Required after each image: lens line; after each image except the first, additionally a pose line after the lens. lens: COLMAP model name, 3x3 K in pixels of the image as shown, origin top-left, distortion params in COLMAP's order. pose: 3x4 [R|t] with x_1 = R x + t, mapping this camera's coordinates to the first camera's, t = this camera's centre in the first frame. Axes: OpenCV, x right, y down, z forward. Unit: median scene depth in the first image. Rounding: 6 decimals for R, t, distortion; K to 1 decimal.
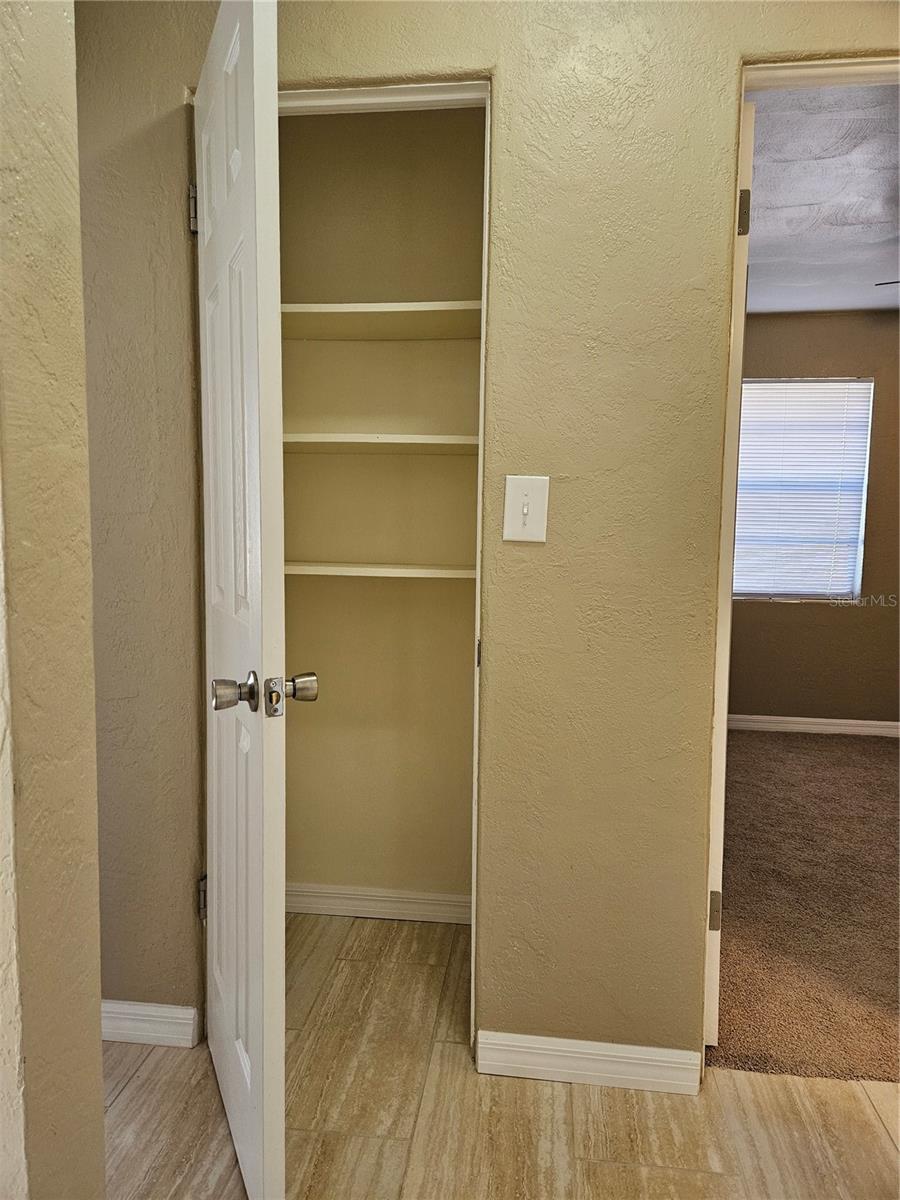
lens RADIAL K [[795.7, 0, 443.3], [0, 795.7, 598.3], [0, 0, 1]] dist [0.072477, -0.070367]
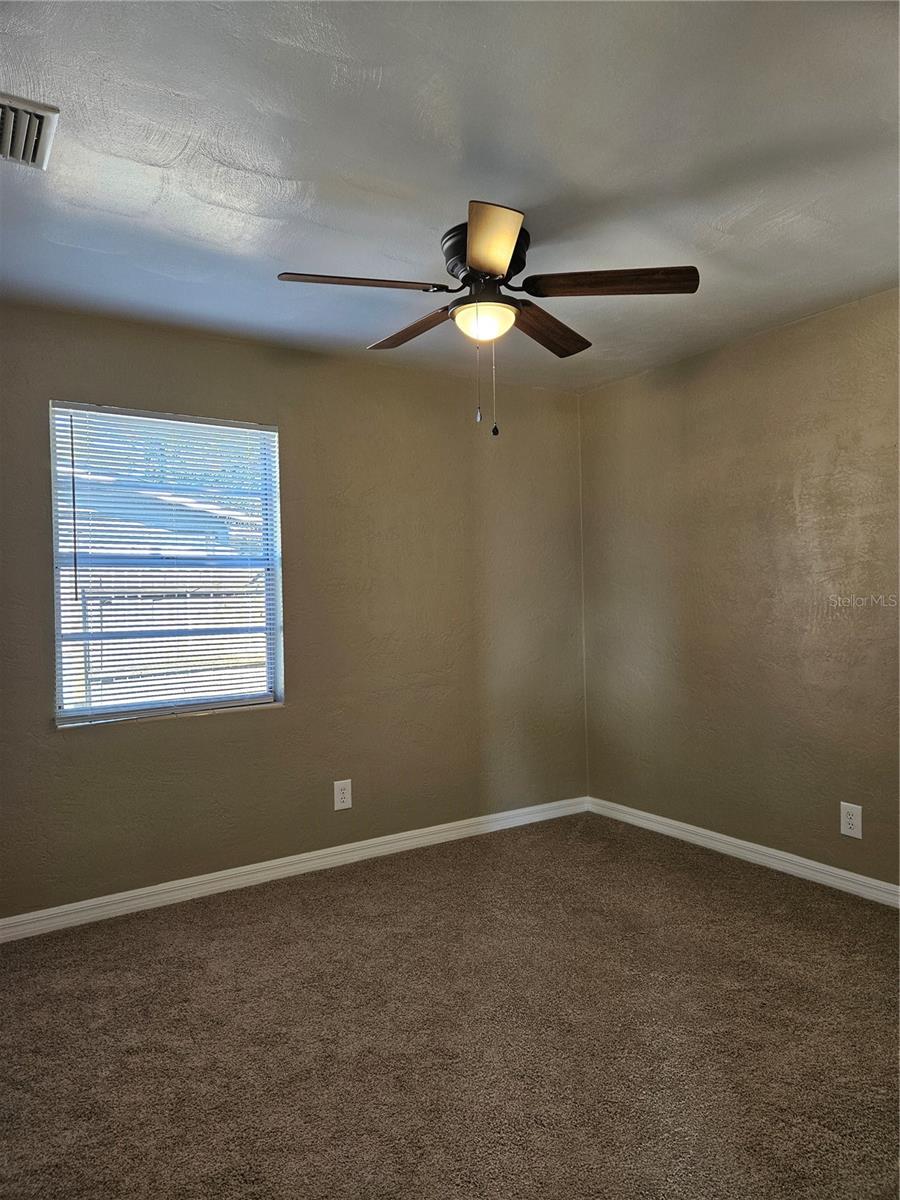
lens RADIAL K [[795.7, 0, 443.3], [0, 795.7, 598.3], [0, 0, 1]] dist [0.072477, -0.070367]
pose [[0.763397, -0.028222, 0.645312, 0.161609], [0.087059, 0.994425, -0.059500, -0.045131], [-0.640035, 0.101602, 0.761598, 0.355758]]
